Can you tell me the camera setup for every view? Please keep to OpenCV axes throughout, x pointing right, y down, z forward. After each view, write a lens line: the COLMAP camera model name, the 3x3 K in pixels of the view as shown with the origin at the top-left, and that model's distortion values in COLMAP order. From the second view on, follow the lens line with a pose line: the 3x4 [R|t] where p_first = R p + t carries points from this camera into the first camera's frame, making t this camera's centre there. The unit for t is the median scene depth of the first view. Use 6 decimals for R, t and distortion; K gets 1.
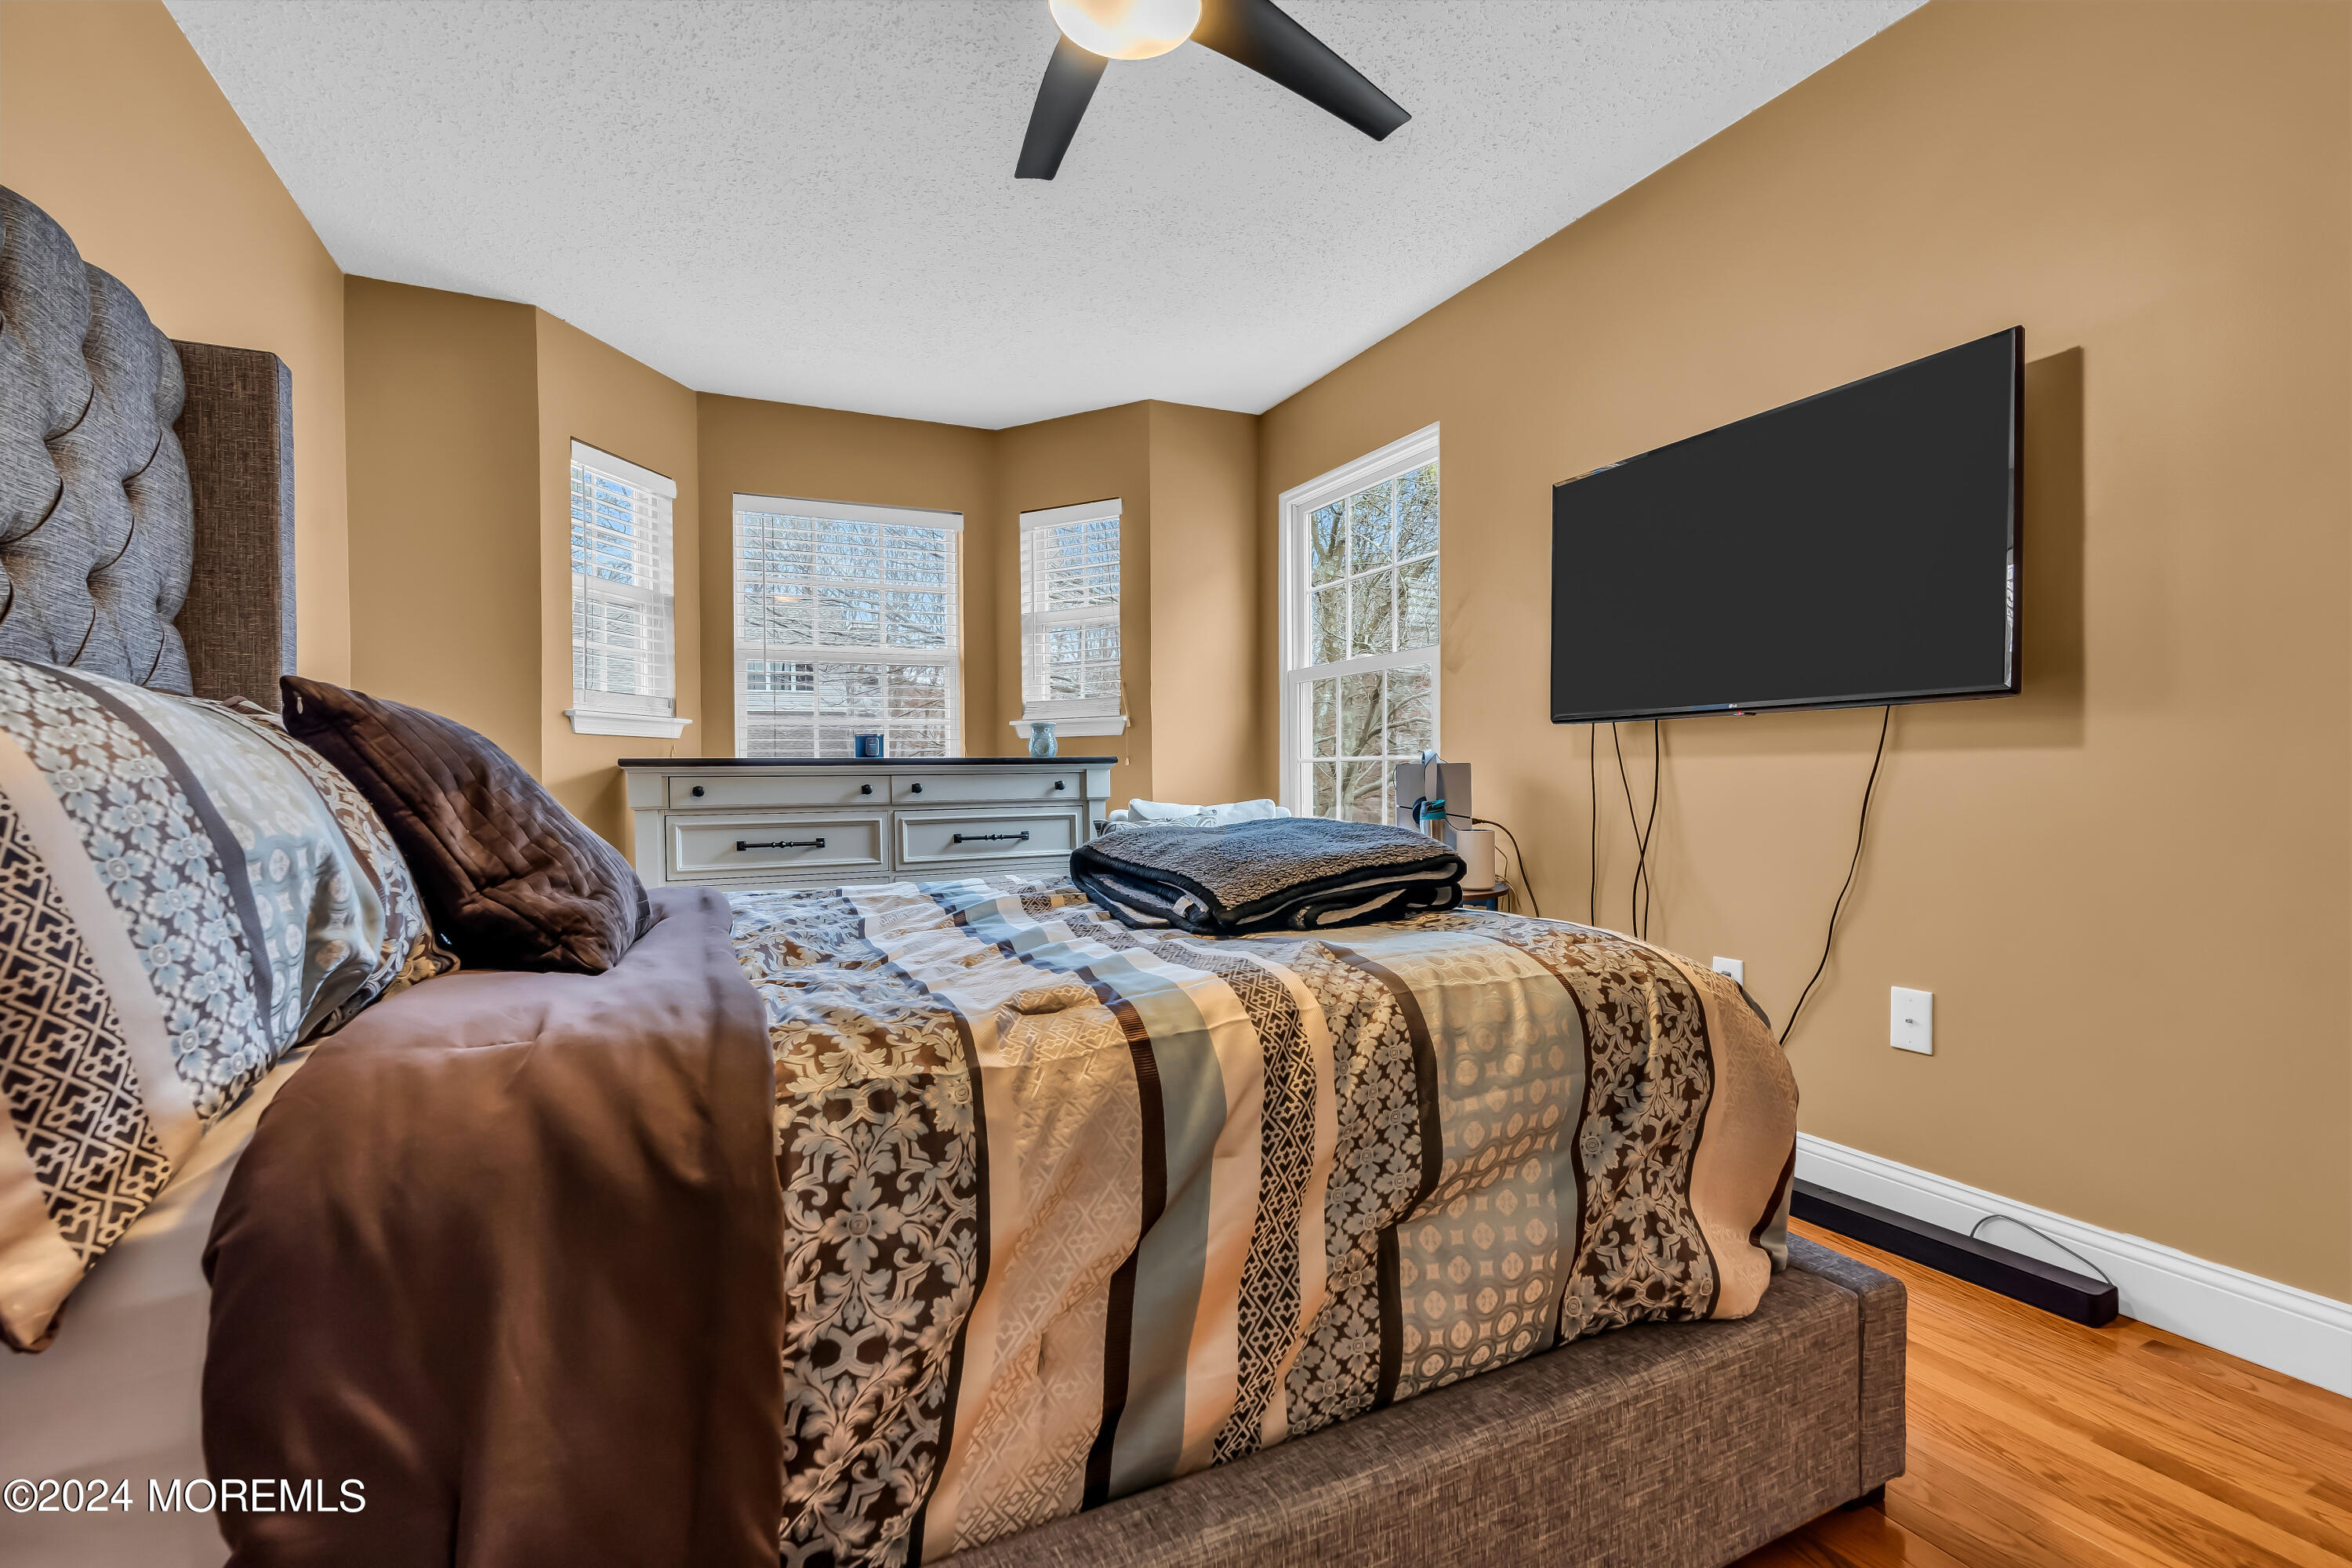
lens RADIAL K [[1060.8, 0, 1194.6], [0, 1060.8, 784.2], [0, 0, 1]] dist [-0.008884, 0.003764]
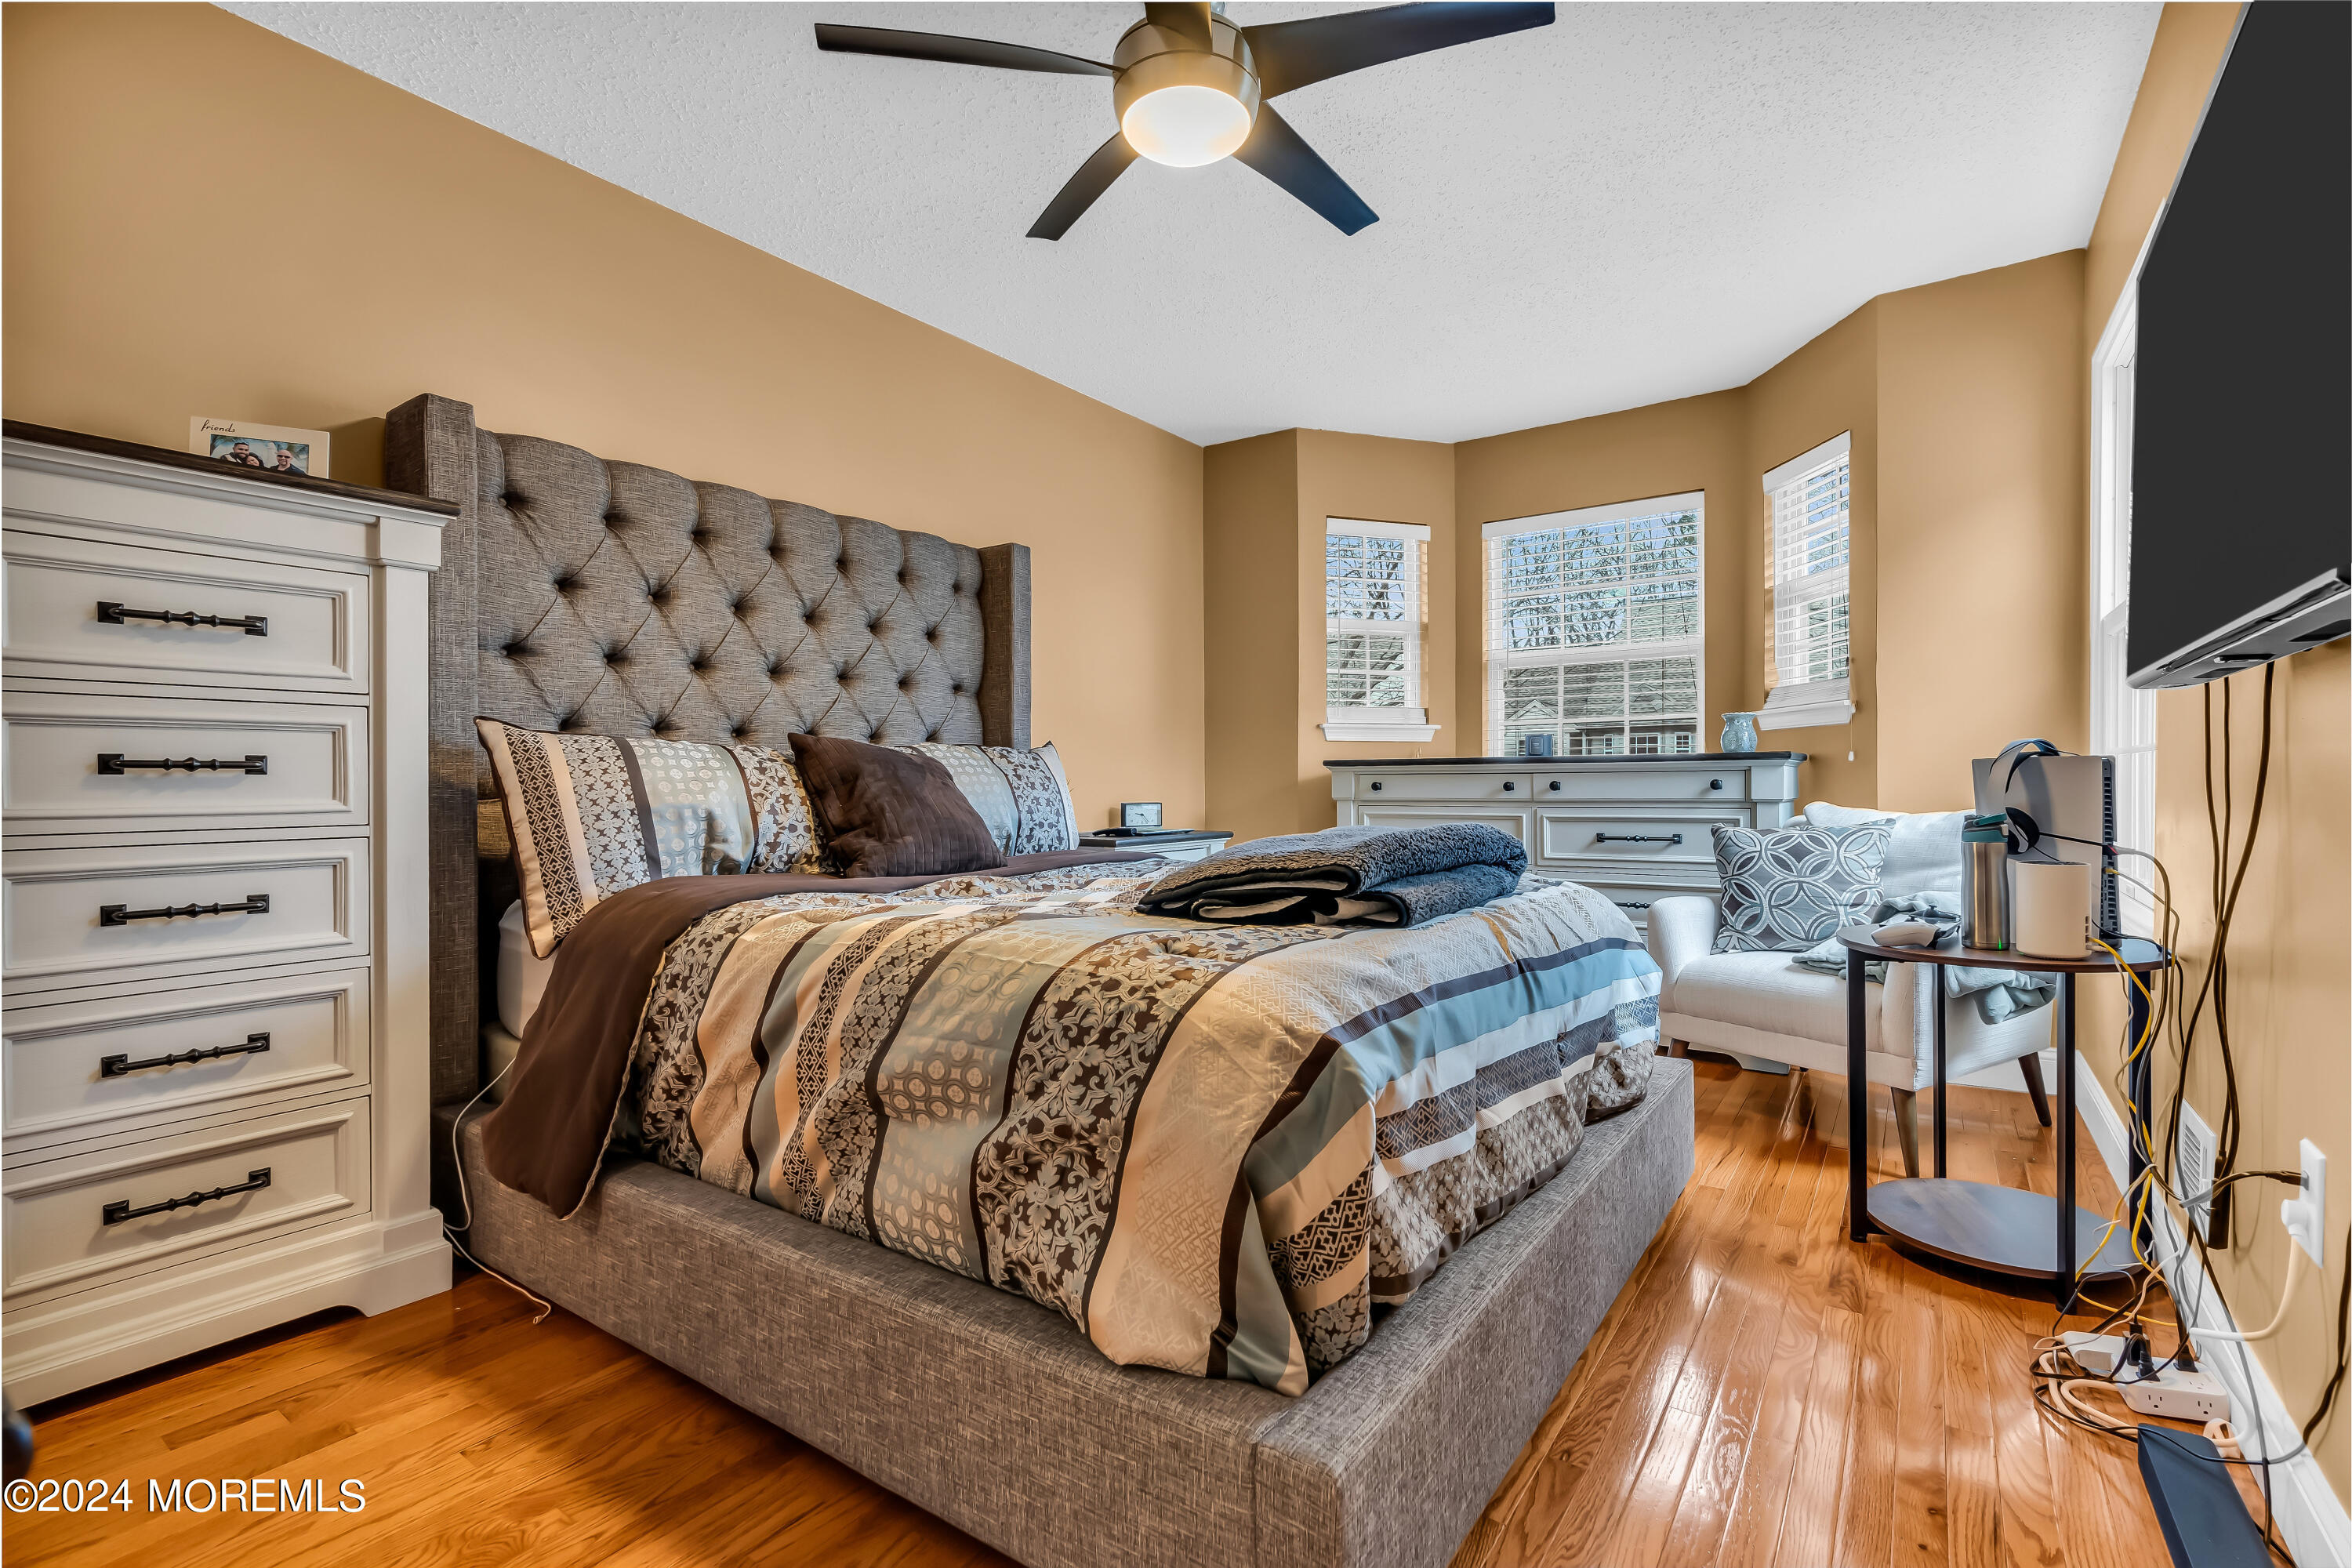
lens RADIAL K [[1060.8, 0, 1194.9], [0, 1060.8, 782.5], [0, 0, 1]] dist [-0.008884, 0.003764]
pose [[0.481529, 0.008001, -0.876394, 0.472192], [-0.003661, 0.999968, 0.007118, -0.005597], [0.876423, -0.000219, 0.481543, 0.210926]]
